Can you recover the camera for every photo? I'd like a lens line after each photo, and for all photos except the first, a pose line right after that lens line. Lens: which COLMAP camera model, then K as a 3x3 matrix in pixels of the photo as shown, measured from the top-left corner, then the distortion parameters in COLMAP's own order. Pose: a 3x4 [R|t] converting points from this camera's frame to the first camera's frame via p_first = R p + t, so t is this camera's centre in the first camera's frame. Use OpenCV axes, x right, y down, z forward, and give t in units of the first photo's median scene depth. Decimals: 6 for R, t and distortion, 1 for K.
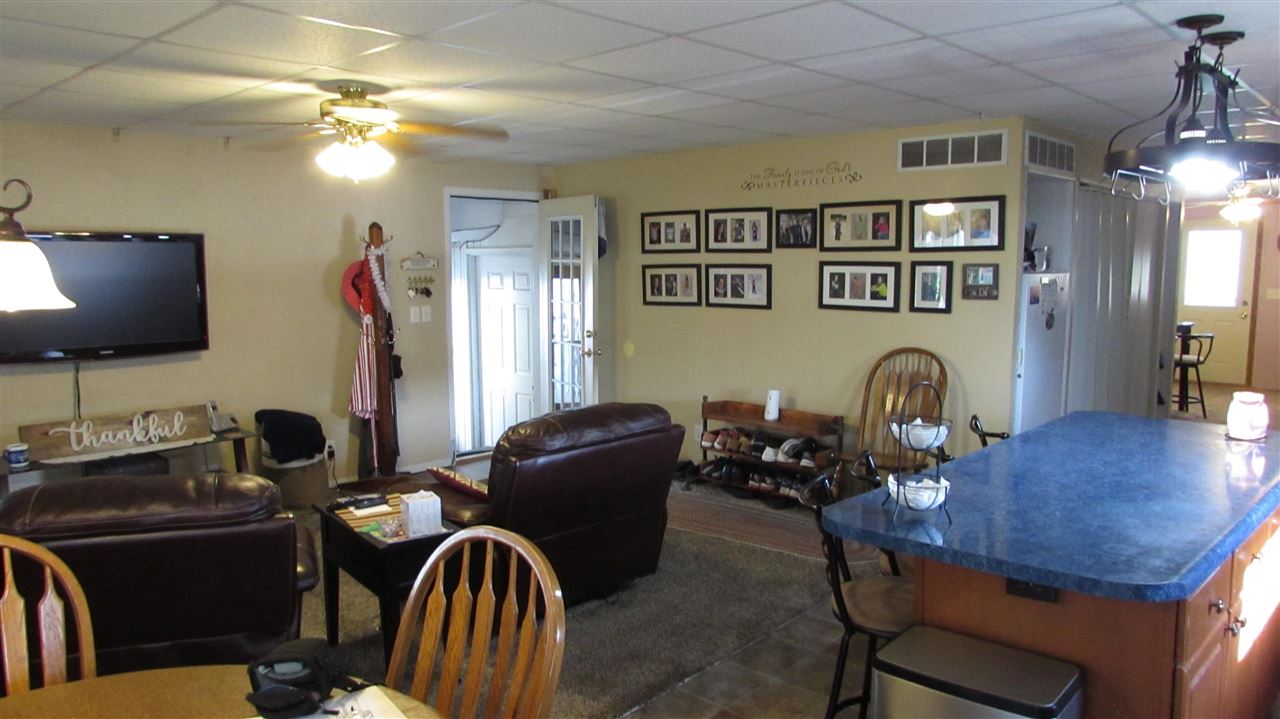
lens RADIAL K [[910.6, 0, 647.4], [0, 910.6, 358.1], [0, 0, 1]] dist [-0.006825, -0.001246]
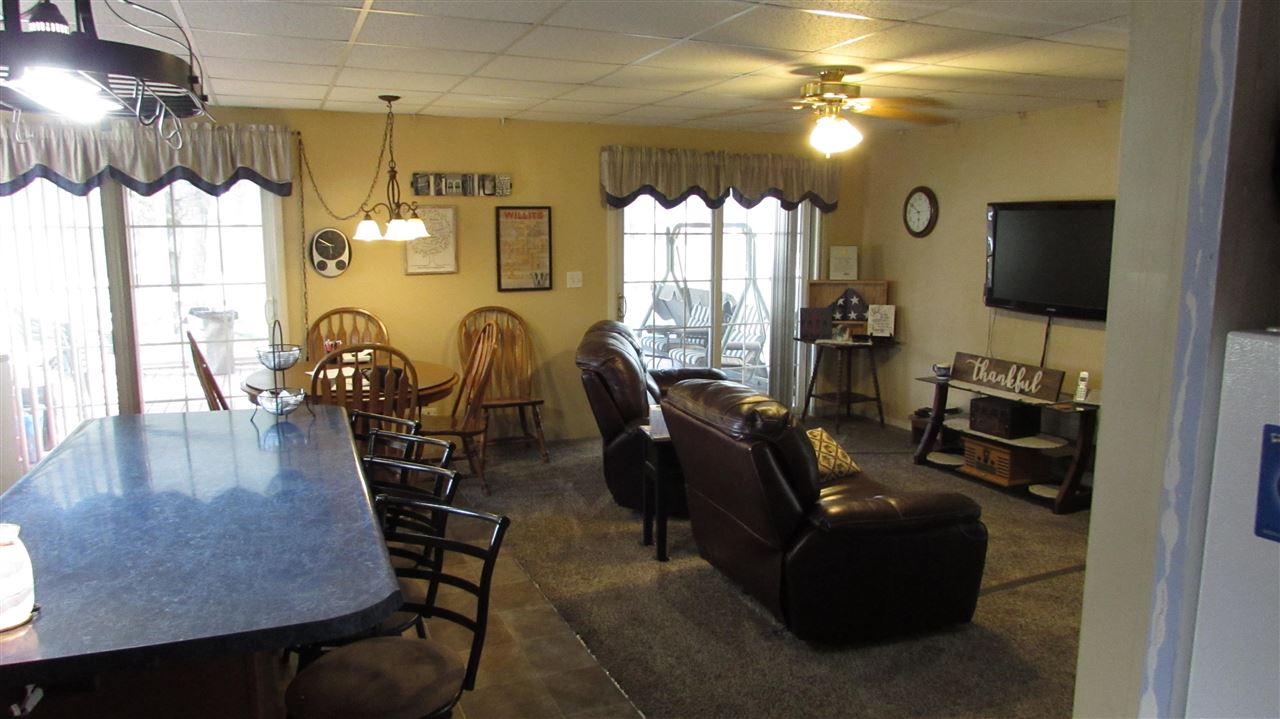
lens RADIAL K [[910.6, 0, 648.3], [0, 910.6, 361.6], [0, 0, 1]] dist [-0.006825, -0.001246]
pose [[-0.418052, 0.140067, -0.897560, 0.679376], [-0.092532, 0.976337, 0.195459, -0.126702], [0.903698, 0.164765, -0.395199, 1.076561]]
